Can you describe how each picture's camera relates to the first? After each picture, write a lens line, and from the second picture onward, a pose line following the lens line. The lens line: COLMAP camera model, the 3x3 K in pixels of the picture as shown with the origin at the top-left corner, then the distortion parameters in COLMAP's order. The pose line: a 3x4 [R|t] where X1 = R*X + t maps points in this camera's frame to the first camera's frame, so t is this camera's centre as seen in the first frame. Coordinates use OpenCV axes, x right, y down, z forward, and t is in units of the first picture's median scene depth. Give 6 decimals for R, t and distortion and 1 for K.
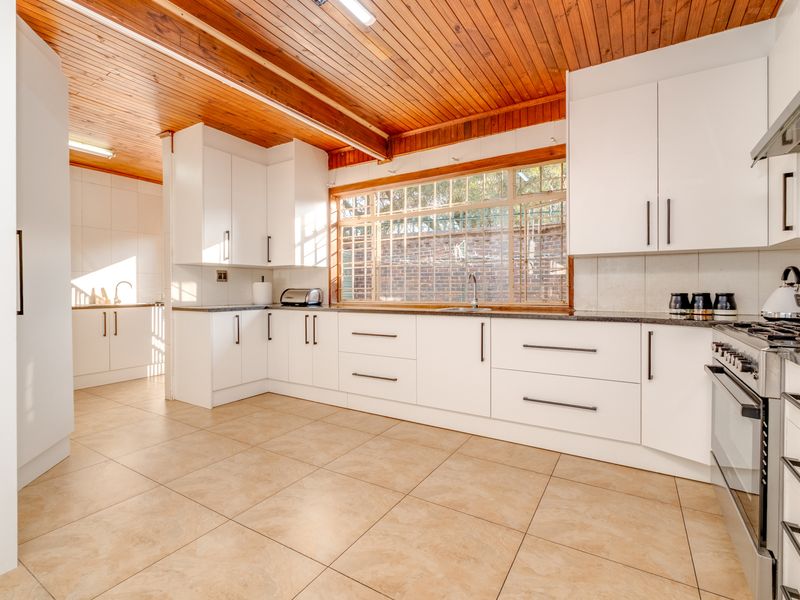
lens RADIAL K [[390.5, 0, 410.9], [0, 390.5, 282.6], [0, 0, 1]] dist [0.020808, 0.000157]
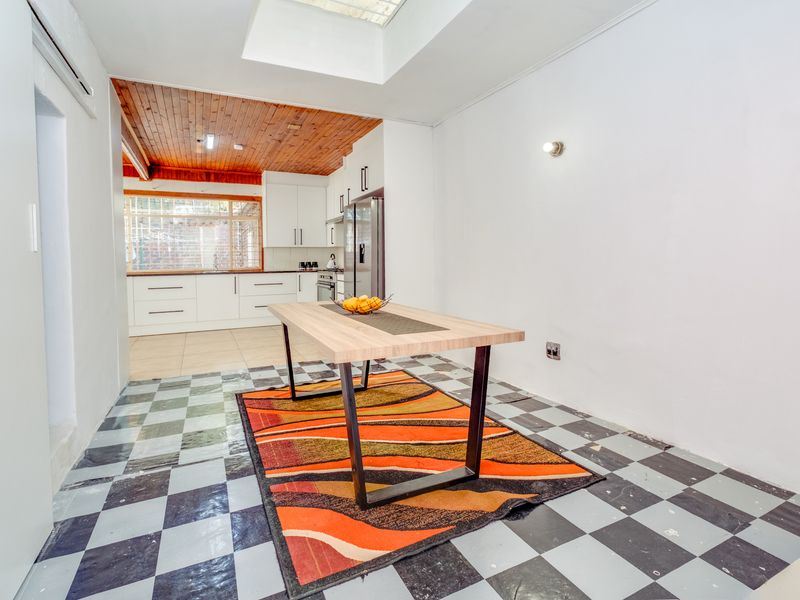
lens RADIAL K [[416.9, 0, 392.3], [0, 416.9, 274.5], [0, 0, 1]] dist [-0.001719, -0.000786]
pose [[0.550271, -0.038054, 0.834118, -1.074051], [-0.004198, 0.998822, 0.048337, -0.022095], [-0.834975, -0.030100, 0.549463, -0.864537]]
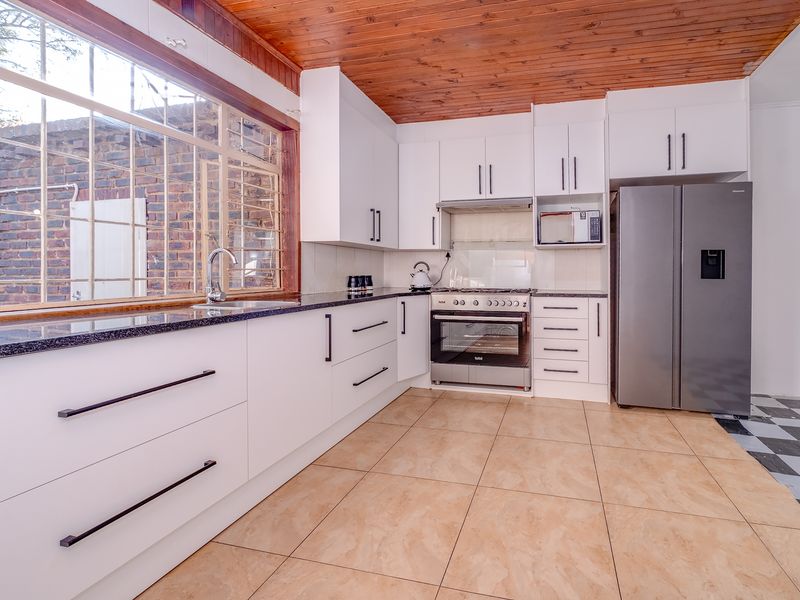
lens RADIAL K [[390.5, 0, 448.8], [0, 390.5, 267.3], [0, 0, 1]] dist [0.020808, 0.000157]
pose [[-0.306612, 0.010312, 0.951779, -0.559873], [-0.016680, 0.999730, -0.016205, 0.010051], [-0.951688, -0.020844, -0.306357, 0.840255]]
